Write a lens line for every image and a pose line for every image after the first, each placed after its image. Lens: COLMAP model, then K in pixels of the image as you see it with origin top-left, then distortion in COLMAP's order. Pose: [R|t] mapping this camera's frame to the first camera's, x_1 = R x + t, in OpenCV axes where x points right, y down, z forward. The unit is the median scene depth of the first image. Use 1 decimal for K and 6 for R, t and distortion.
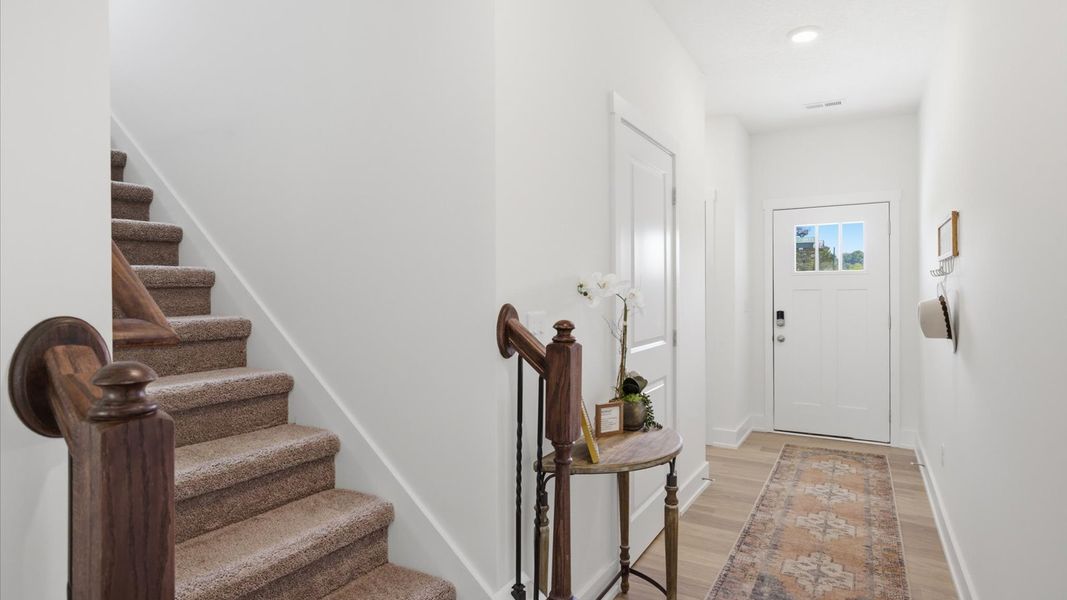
lens RADIAL K [[514.7, 0, 527.6], [0, 514.7, 289.9], [0, 0, 1]] dist [-0.002233, 0.000931]
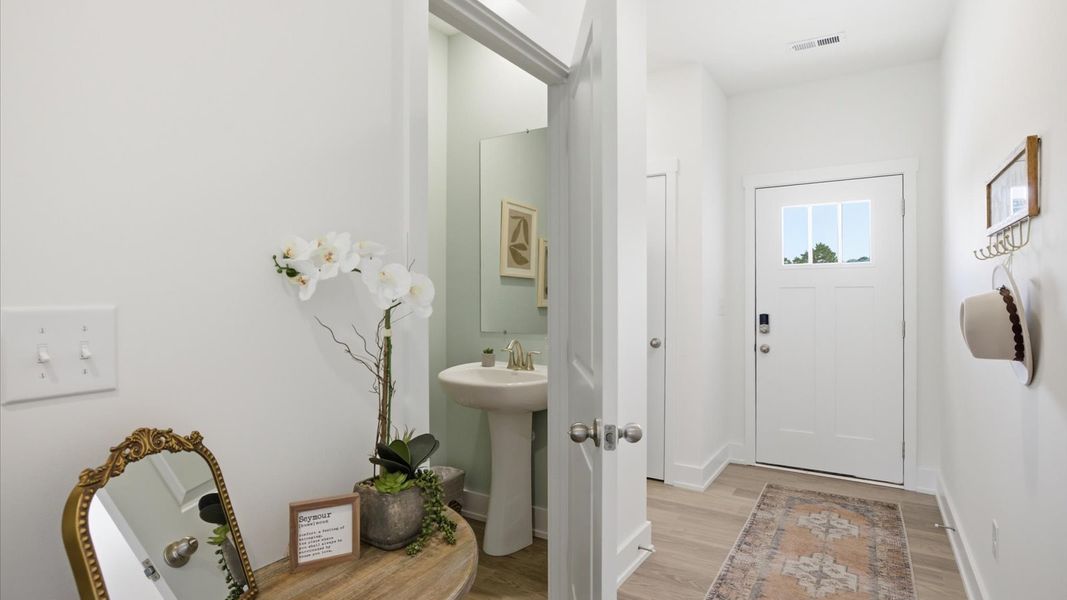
lens RADIAL K [[489.5, 0, 518.7], [0, 489.5, 291.6], [0, 0, 1]] dist [-0.045463, 0.015700]
pose [[0.998658, 0.002520, -0.051737, 0.180766], [-0.002796, 0.999982, -0.005273, 0.014151], [0.051723, 0.005410, 0.998647, 0.279882]]
